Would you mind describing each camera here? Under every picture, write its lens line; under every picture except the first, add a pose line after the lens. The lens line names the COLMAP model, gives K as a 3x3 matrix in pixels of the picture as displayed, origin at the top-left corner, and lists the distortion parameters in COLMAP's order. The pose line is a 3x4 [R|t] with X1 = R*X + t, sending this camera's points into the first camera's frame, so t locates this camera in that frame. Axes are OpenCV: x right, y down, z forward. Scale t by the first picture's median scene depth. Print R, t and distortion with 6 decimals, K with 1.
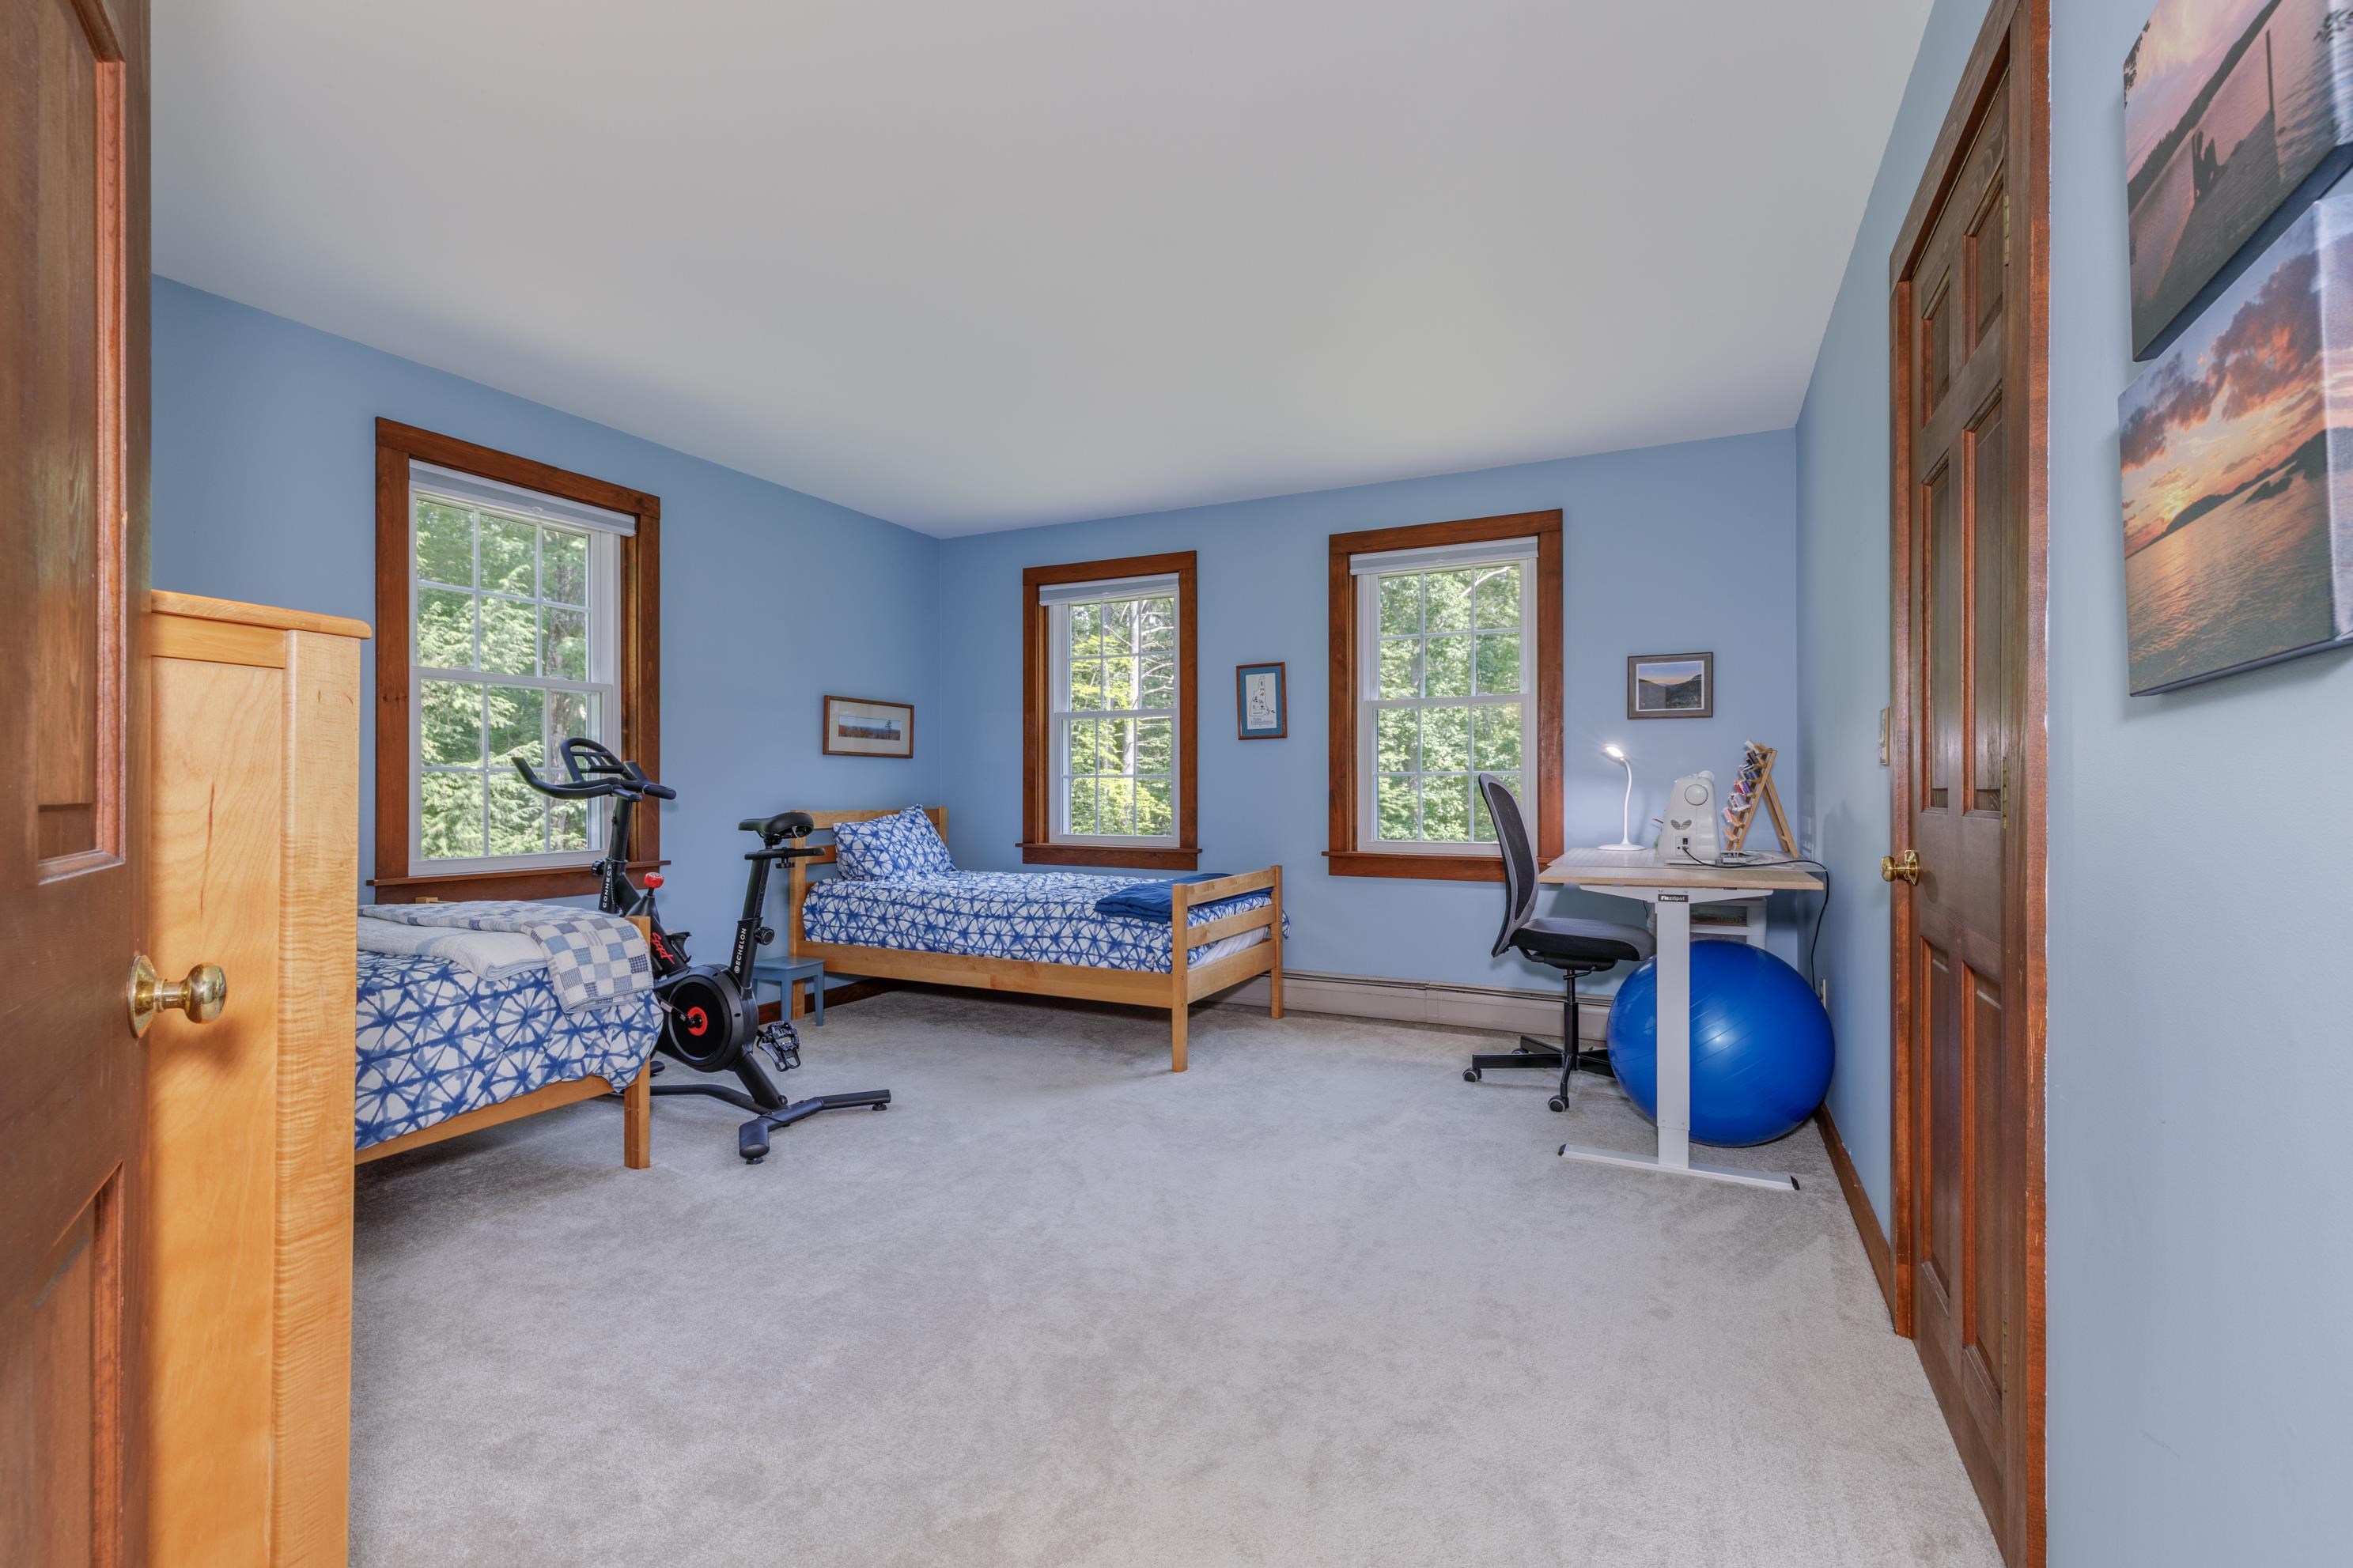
lens RADIAL K [[1029.5, 0, 1177.5], [0, 1029.5, 783.8], [0, 0, 1]] dist [0.002755, -0.000499]
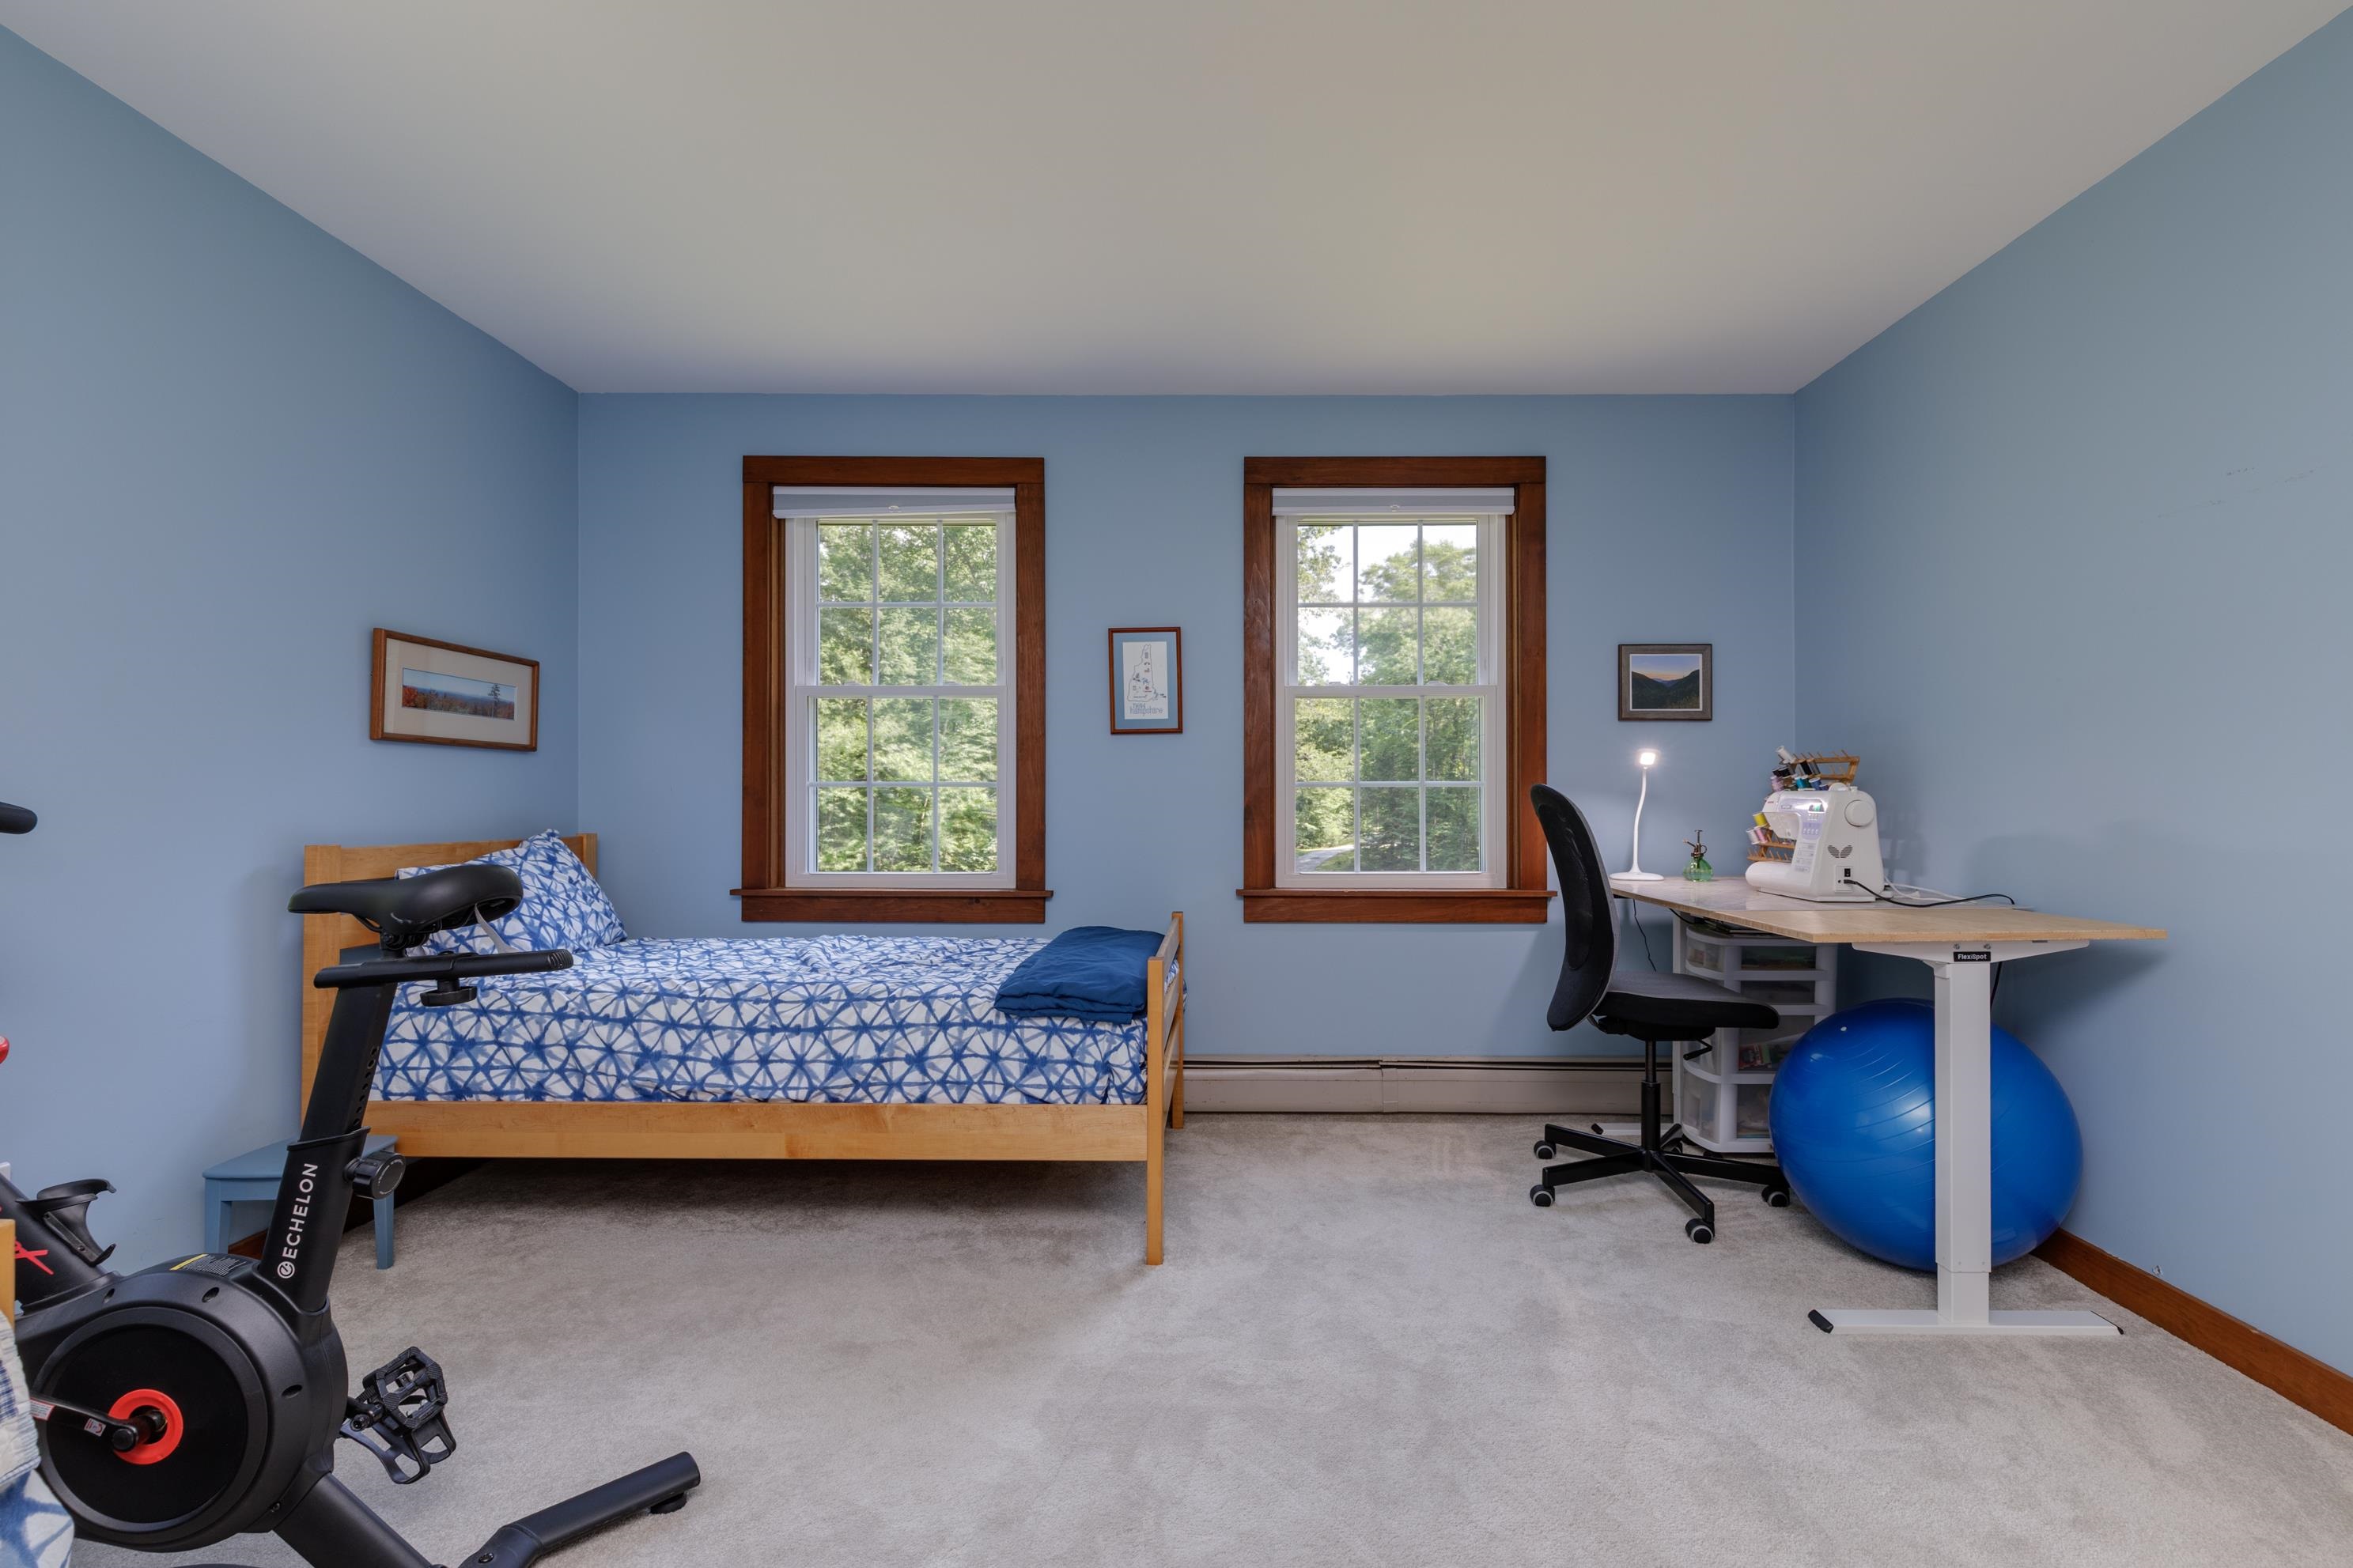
lens RADIAL K [[1029.5, 0, 1179.6], [0, 1029.5, 797.9], [0, 0, 1]] dist [0.002755, -0.000499]
pose [[0.901241, 0.002394, 0.433312, -0.225663], [-0.003472, 0.999993, 0.001698, -0.000508], [-0.433305, -0.003035, 0.901242, 0.387052]]
